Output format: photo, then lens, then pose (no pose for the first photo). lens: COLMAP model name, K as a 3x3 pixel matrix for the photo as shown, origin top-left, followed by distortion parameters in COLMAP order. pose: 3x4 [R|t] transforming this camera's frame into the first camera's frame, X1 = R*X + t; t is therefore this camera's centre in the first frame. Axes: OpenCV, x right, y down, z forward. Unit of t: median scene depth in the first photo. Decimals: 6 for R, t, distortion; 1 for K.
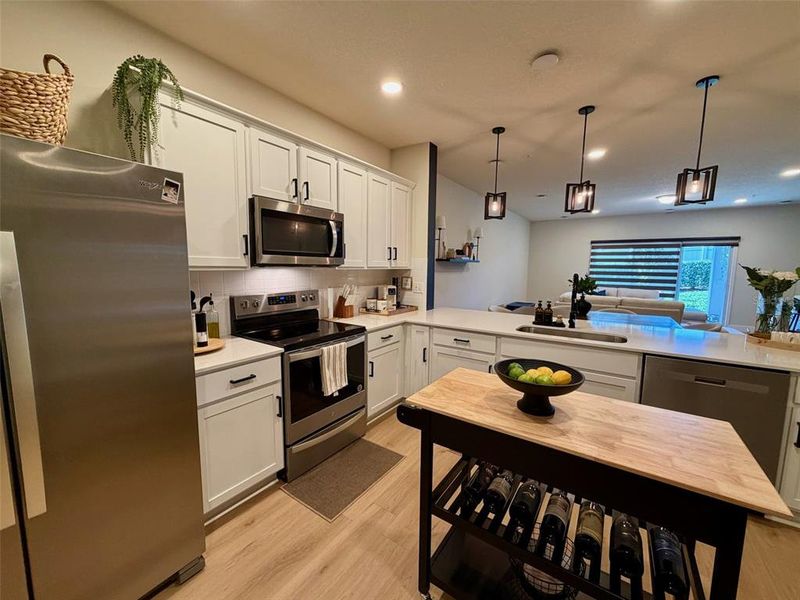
lens RADIAL K [[317.7, 0, 397.1], [0, 317.7, 299.8], [0, 0, 1]] dist [0.001836, 0.000071]
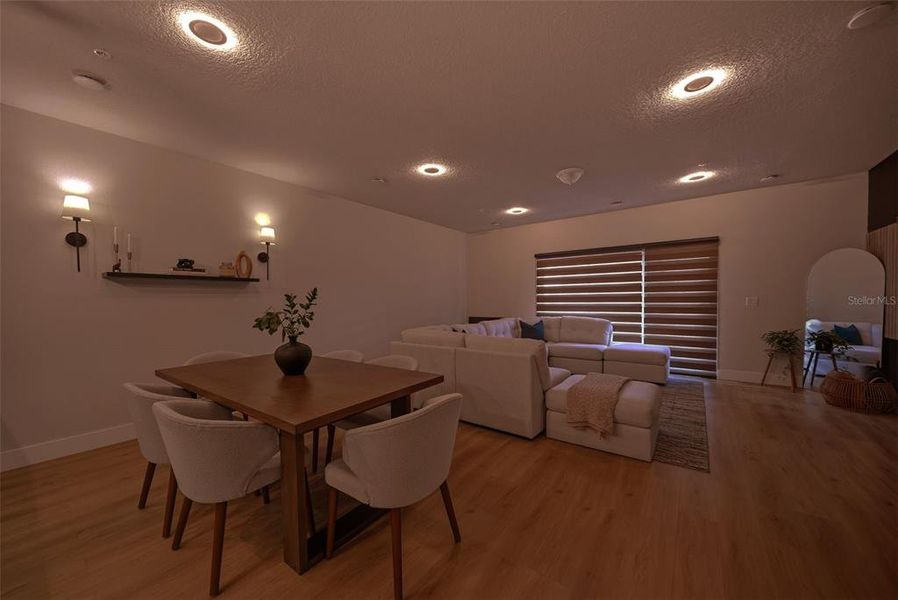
lens RADIAL K [[335.1, 0, 440.5], [0, 335.1, 307.9], [0, 0, 1]] dist [0.000055, 0.000012]
pose [[0.999002, -0.025127, -0.036931, 1.377817], [0.021858, 0.996021, -0.086401, -0.000292], [0.038955, 0.085508, 0.995576, 0.763425]]
